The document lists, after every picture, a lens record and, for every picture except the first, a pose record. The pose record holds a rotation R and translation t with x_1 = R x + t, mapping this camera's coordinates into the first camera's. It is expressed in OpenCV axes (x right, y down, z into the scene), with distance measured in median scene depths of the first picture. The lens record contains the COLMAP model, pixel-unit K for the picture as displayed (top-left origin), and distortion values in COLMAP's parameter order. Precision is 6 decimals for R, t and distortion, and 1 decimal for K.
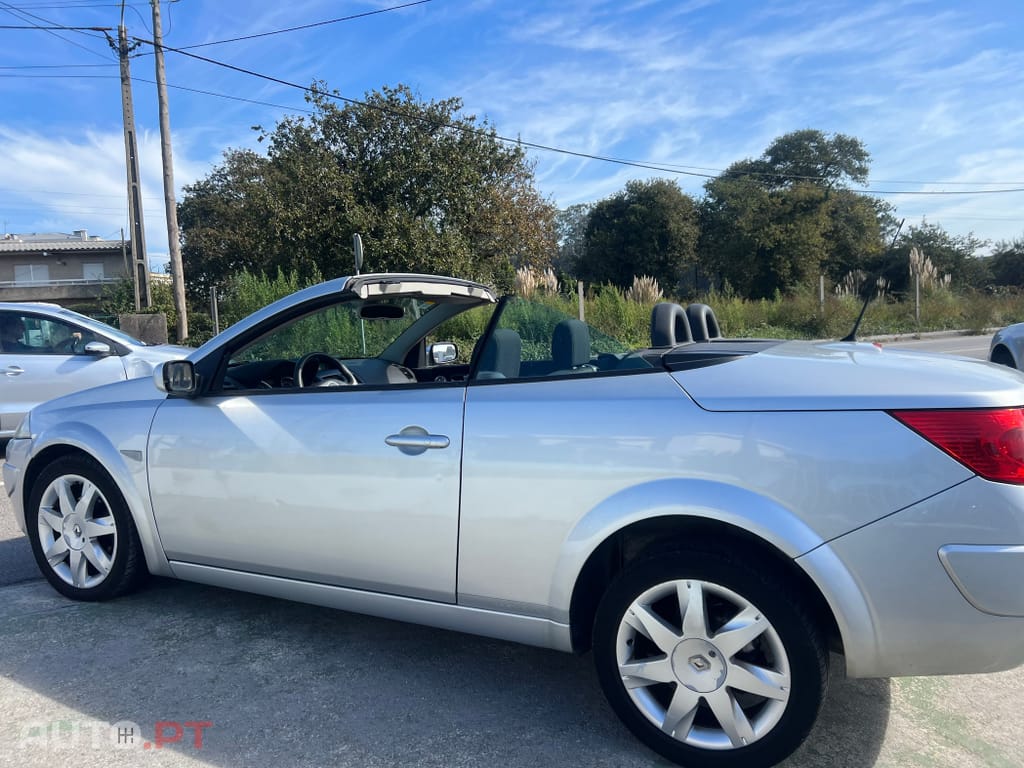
lens RADIAL K [[775.1, 0, 516.3], [0, 775.1, 382.5], [0, 0, 1]] dist [0.049208, -0.052509]
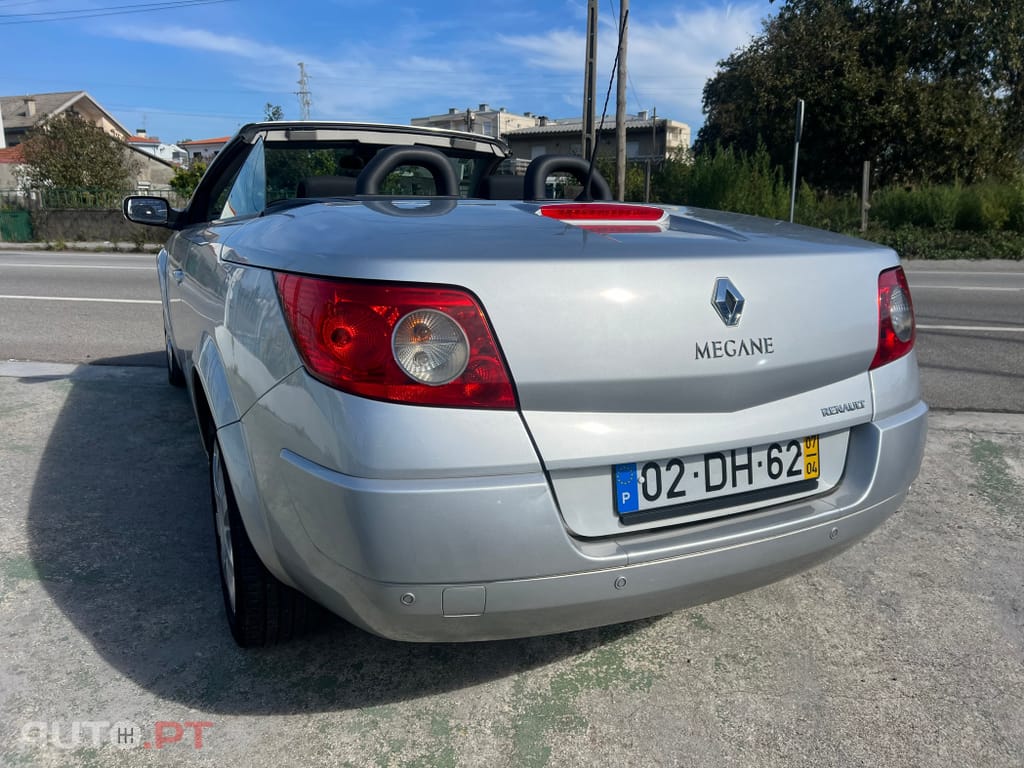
lens RADIAL K [[775.1, 0, 520.8], [0, 775.1, 384.9], [0, 0, 1]] dist [0.049208, -0.052509]
pose [[0.785630, 0.178079, -0.592514, 0.122113], [-0.087404, 0.980022, 0.178653, -0.001255], [0.612491, -0.088567, 0.785500, 0.056288]]
